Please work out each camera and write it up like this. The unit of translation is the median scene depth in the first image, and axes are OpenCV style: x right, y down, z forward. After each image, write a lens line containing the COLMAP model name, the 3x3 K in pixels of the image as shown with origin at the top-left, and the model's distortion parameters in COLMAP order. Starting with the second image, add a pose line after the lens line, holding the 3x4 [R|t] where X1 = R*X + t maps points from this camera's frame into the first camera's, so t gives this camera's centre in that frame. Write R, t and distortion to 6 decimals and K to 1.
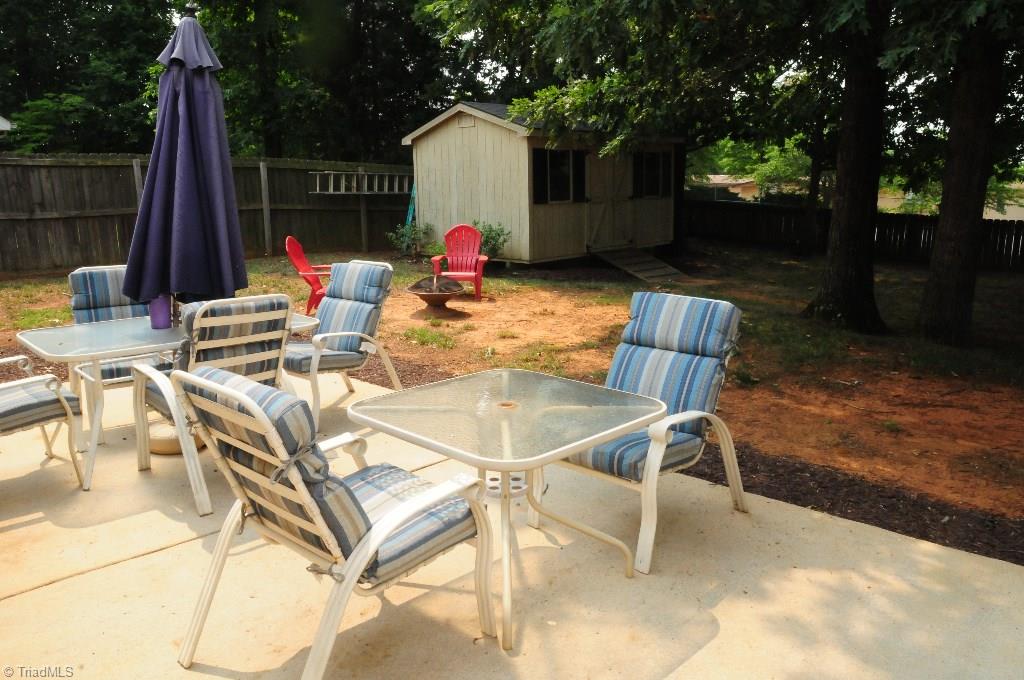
lens RADIAL K [[745.7, 0, 512.0], [0, 745.7, 340.0], [0, 0, 1]] dist [-0.155578, 0.114108]
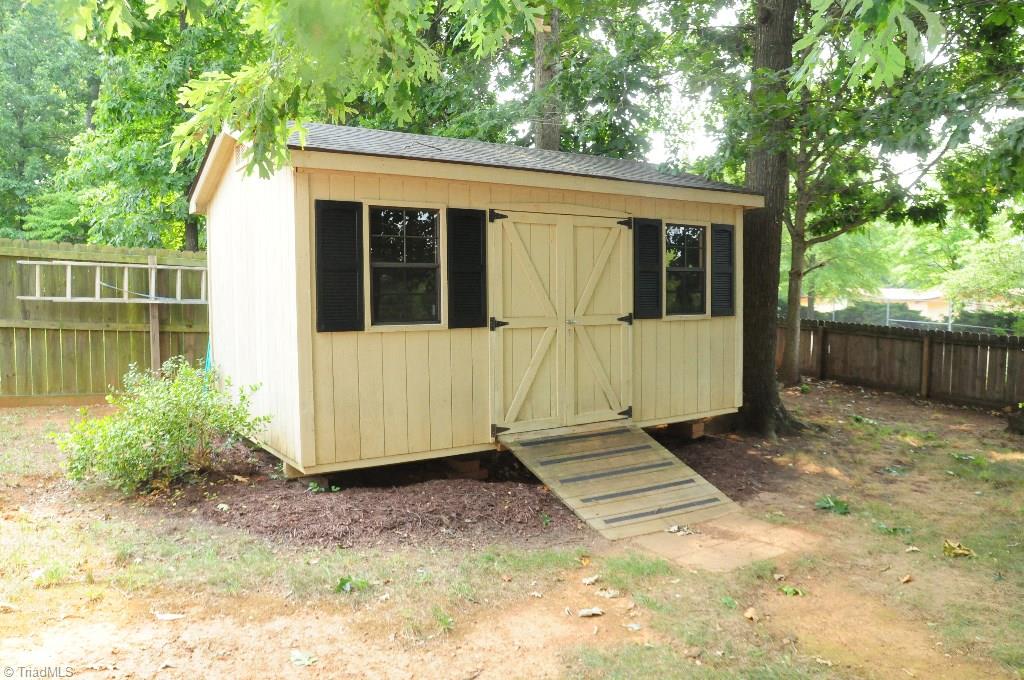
lens RADIAL K [[745.7, 0, 512.0], [0, 745.7, 340.0], [0, 0, 1]] dist [-0.155578, 0.114108]
pose [[0.972211, 0.025134, -0.232752, 0.195830], [-0.059972, 0.987783, -0.143835, -0.106617], [0.226293, 0.153796, 0.961841, 0.532687]]
